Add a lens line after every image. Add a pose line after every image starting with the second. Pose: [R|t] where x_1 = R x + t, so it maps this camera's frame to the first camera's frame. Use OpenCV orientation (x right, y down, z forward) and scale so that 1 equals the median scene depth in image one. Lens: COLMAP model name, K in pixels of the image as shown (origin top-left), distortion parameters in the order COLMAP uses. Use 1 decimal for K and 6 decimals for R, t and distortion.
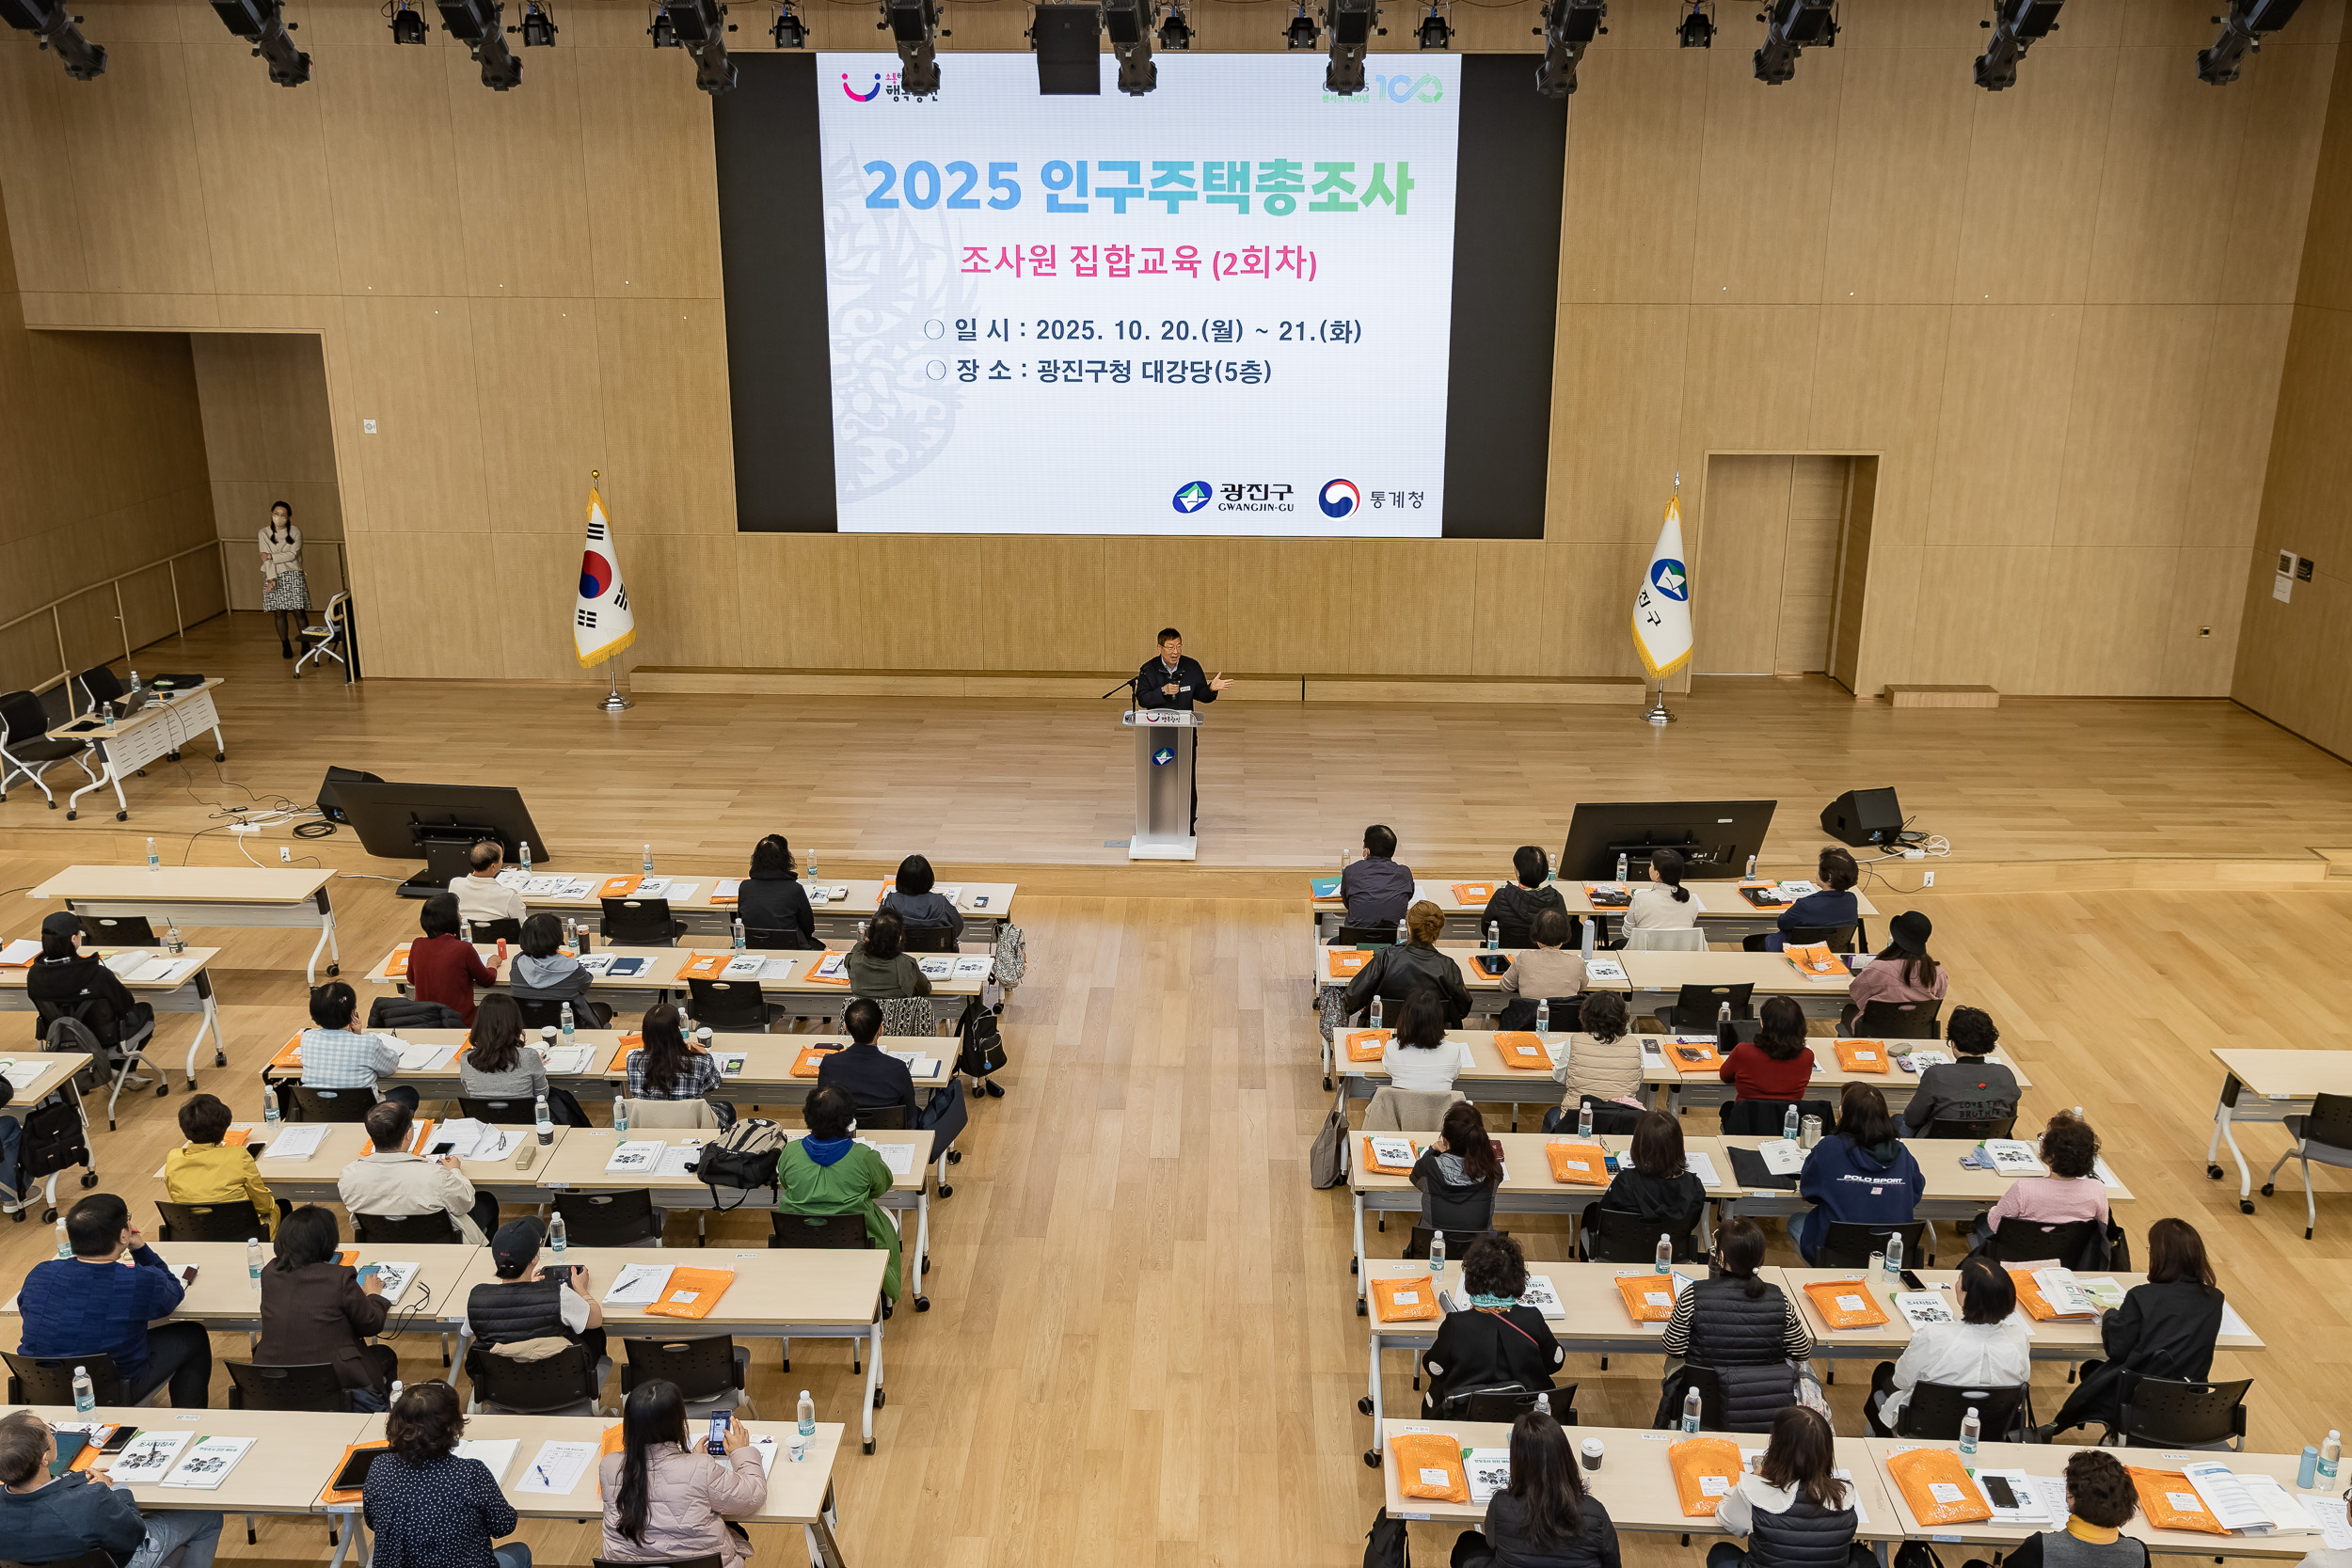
lens RADIAL K [[2055.4, 0, 1185.9], [0, 2055.4, 796.0], [0, 0, 1]] dist [-0.014812, 0.048162]
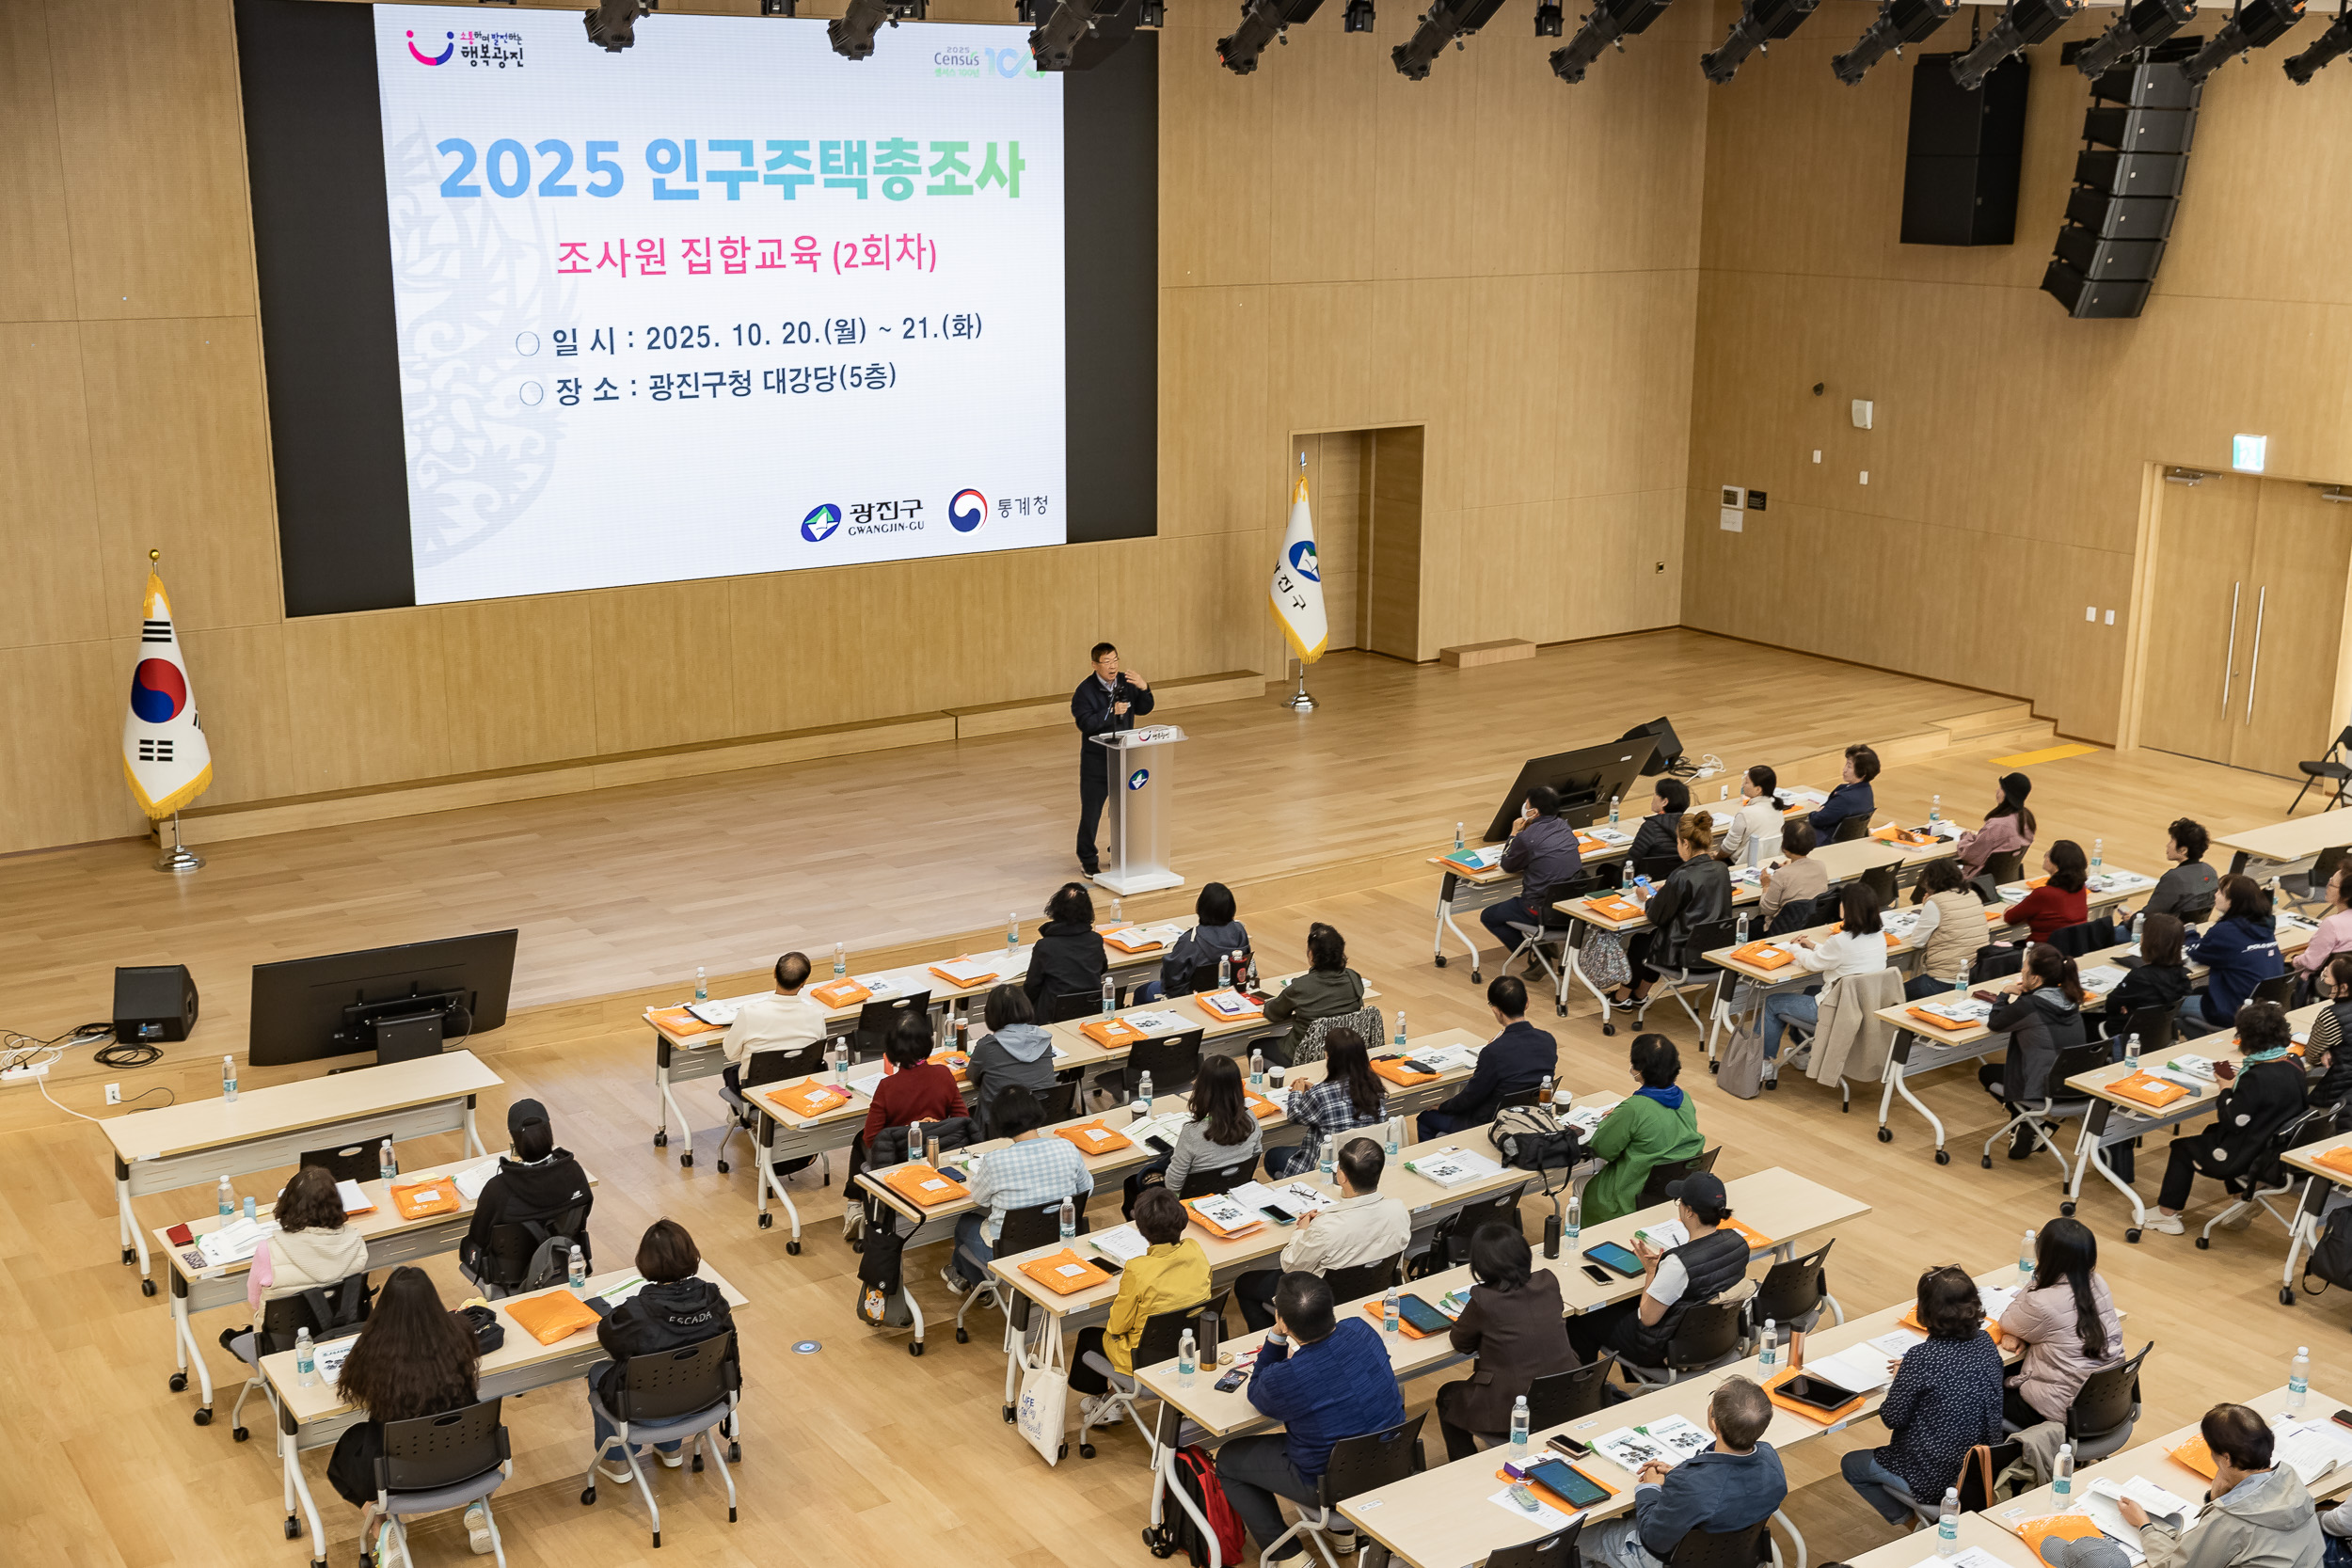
lens RADIAL K [[2558.9, 0, 1191.4], [0, 2558.9, 801.8], [0, 0, 1]] dist [0.007354, 0.000000]
pose [[0.806945, -0.146152, 0.572258, -0.516703], [0.172342, 0.985000, 0.008544, -0.011943], [-0.564923, 0.091729, 0.820029, 0.036786]]
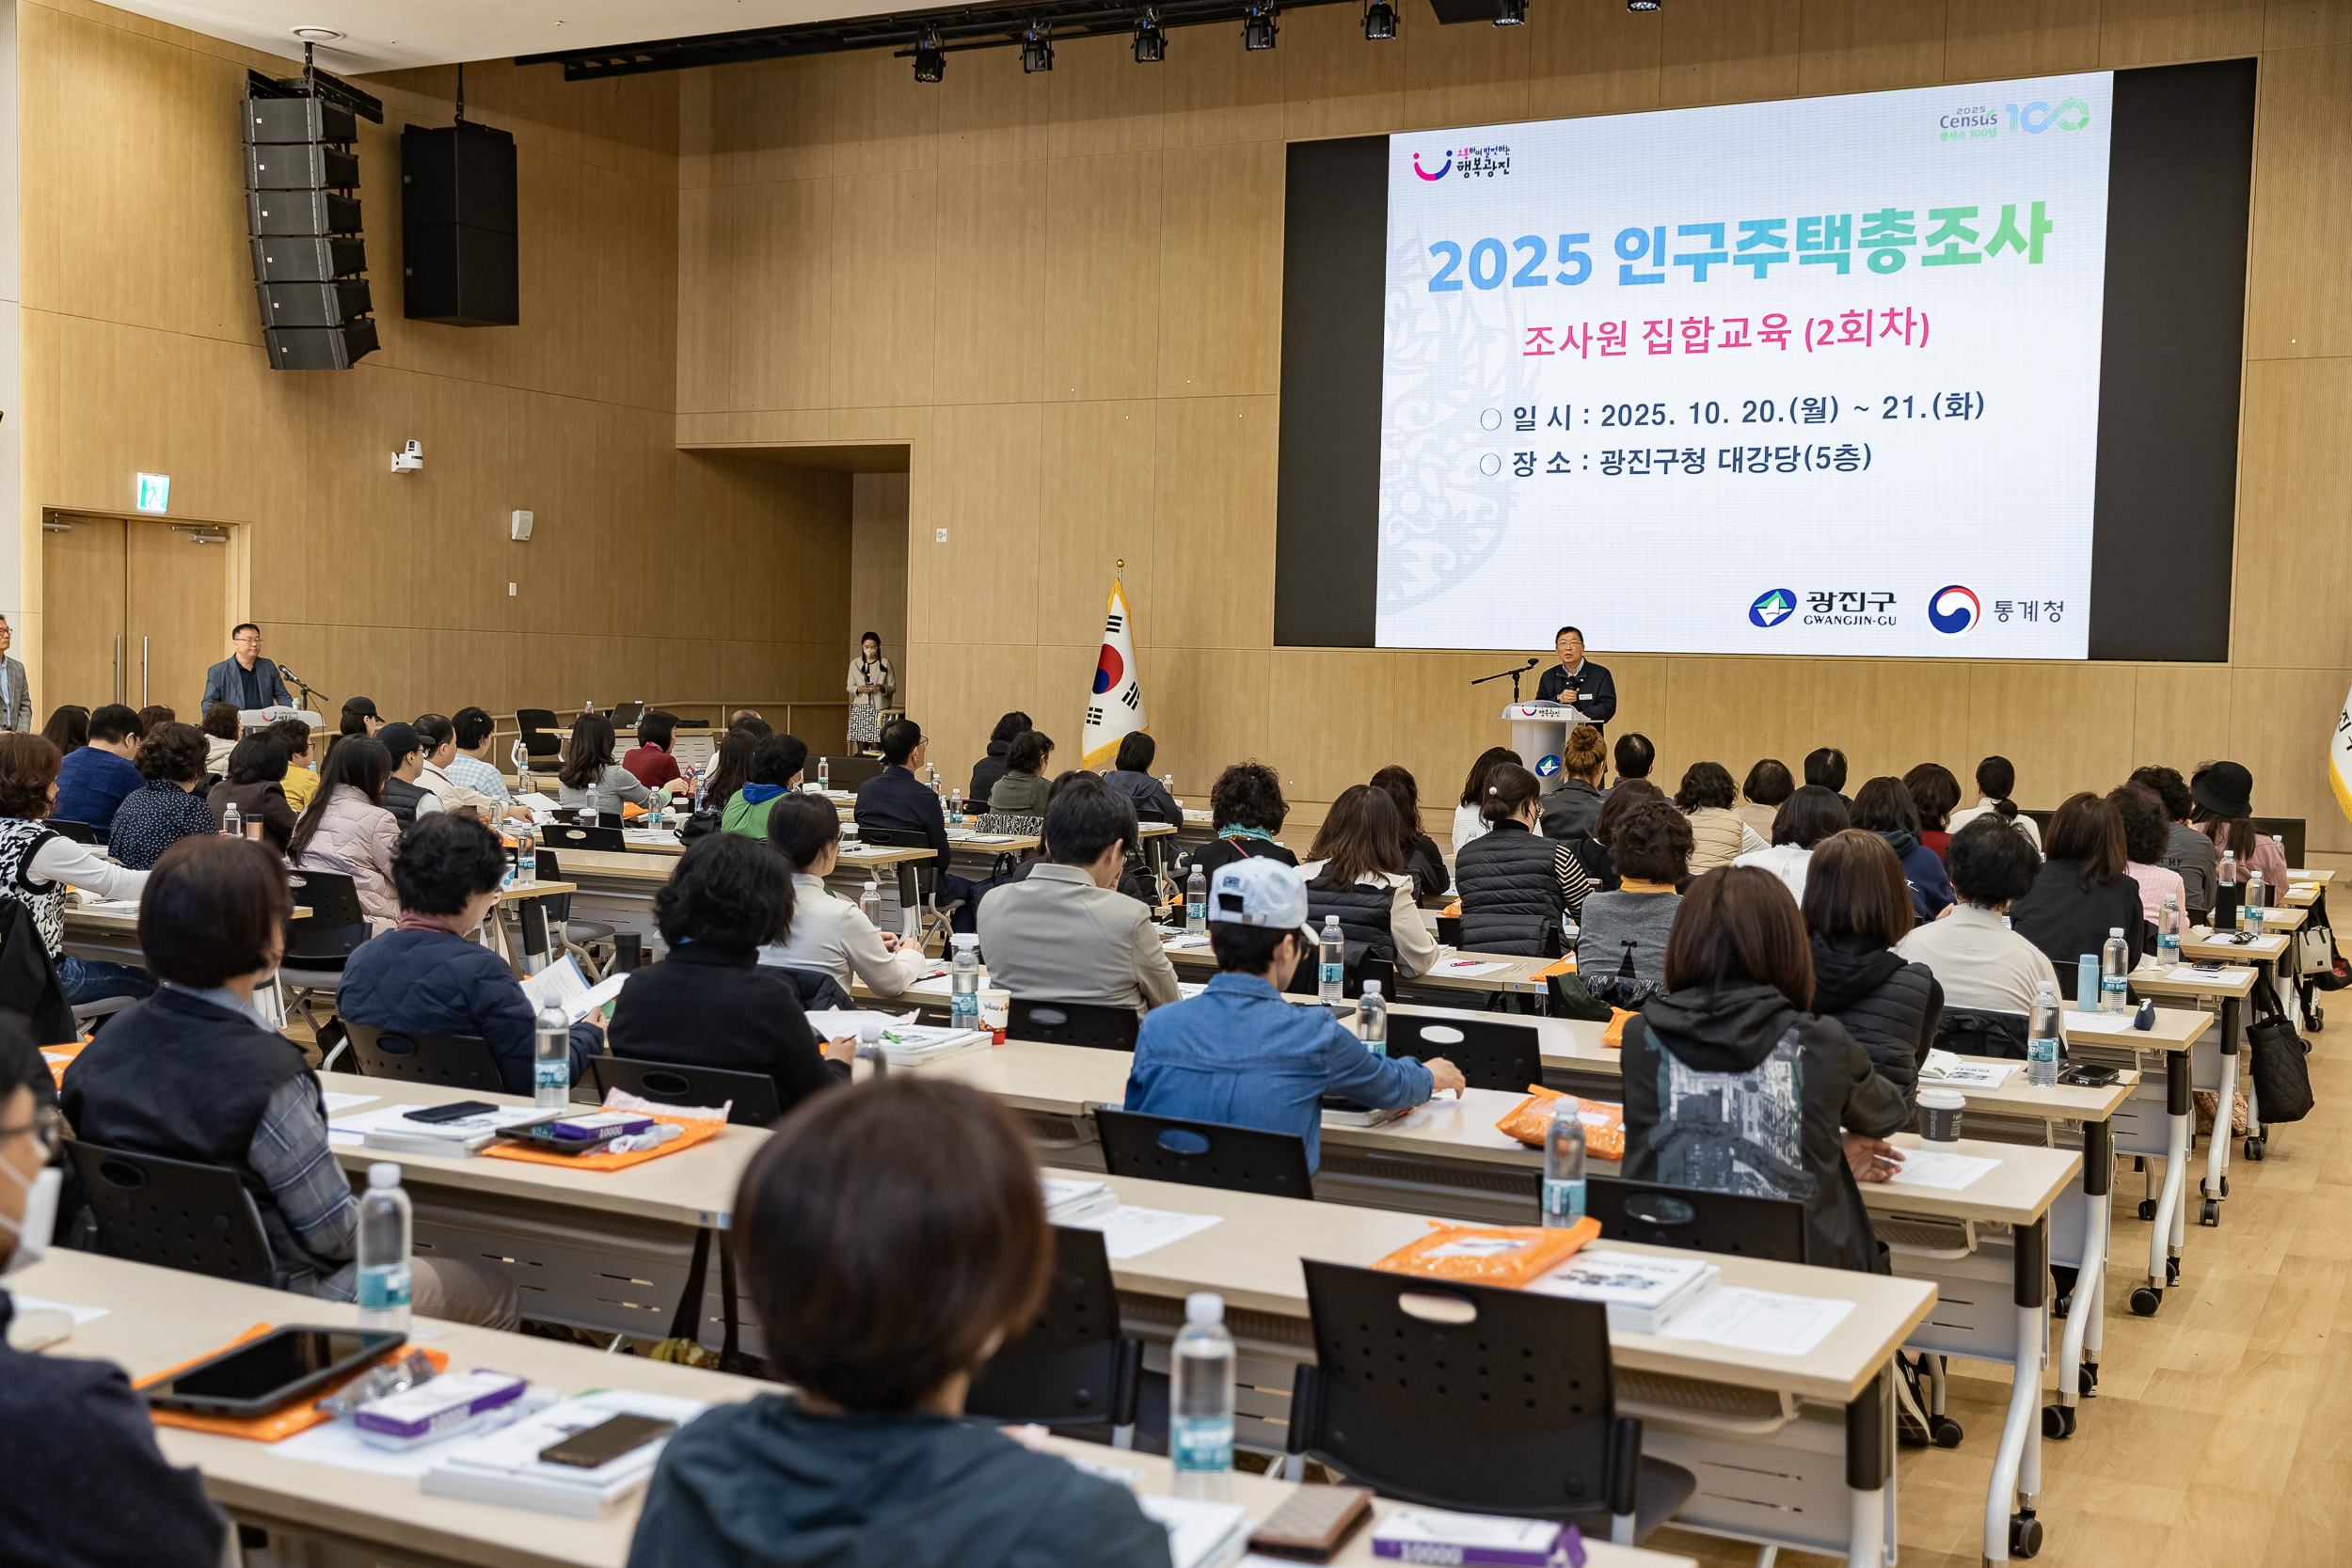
lens RADIAL K [[2558.9, 0, 1156.6], [0, 2558.9, 797.8], [0, 0, 1]] dist [0.007354, 0.000000]
pose [[0.892985, 0.038504, -0.448436, 0.253308], [-0.152092, 0.963540, -0.220132, 0.198742], [0.423611, 0.264778, 0.866283, 0.016632]]
